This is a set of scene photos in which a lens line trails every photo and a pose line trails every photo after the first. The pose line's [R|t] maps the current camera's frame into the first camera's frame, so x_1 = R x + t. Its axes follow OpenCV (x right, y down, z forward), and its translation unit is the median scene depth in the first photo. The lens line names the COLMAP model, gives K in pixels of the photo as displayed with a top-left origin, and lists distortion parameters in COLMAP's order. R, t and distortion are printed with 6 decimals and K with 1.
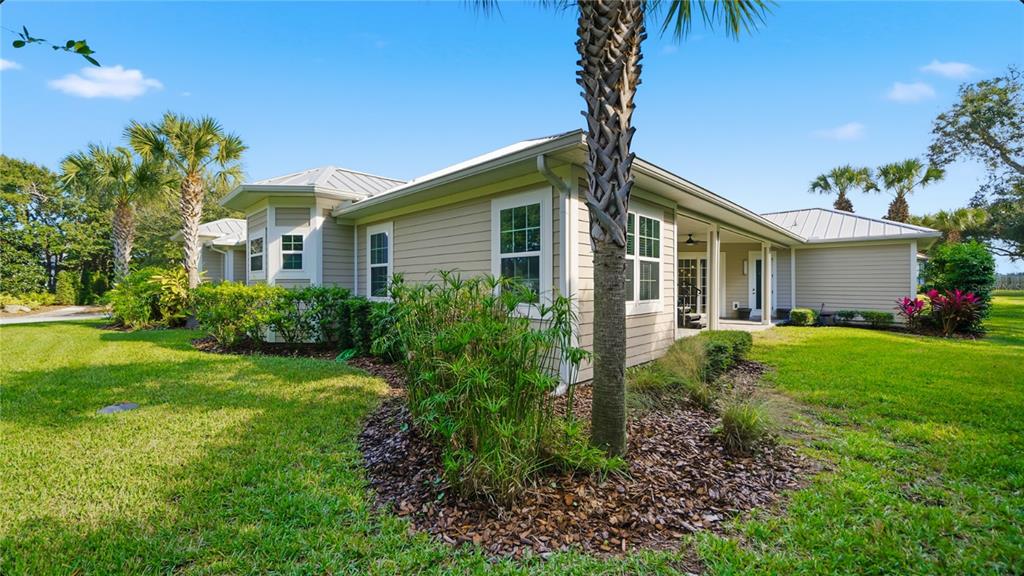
lens RADIAL K [[403.3, 0, 514.3], [0, 403.3, 286.4], [0, 0, 1]] dist [0.000740, 0.001329]
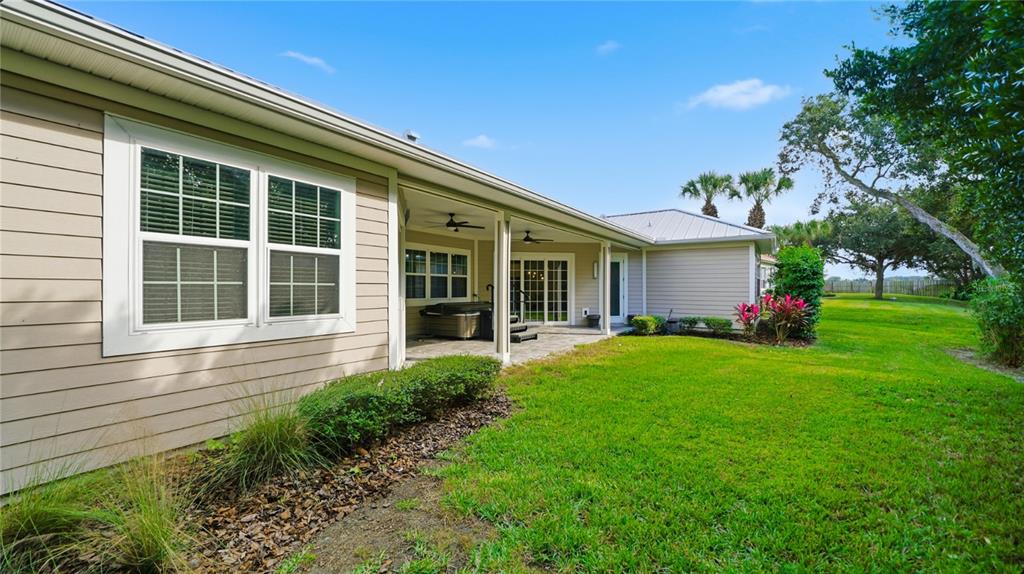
lens RADIAL K [[403.3, 0, 509.3], [0, 403.3, 288.0], [0, 0, 1]] dist [0.000740, 0.001329]
pose [[0.984662, 0.001115, 0.174471, 0.204115], [-0.000196, 0.999986, -0.005284, -0.001909], [-0.174474, 0.005169, 0.984648, 0.129176]]
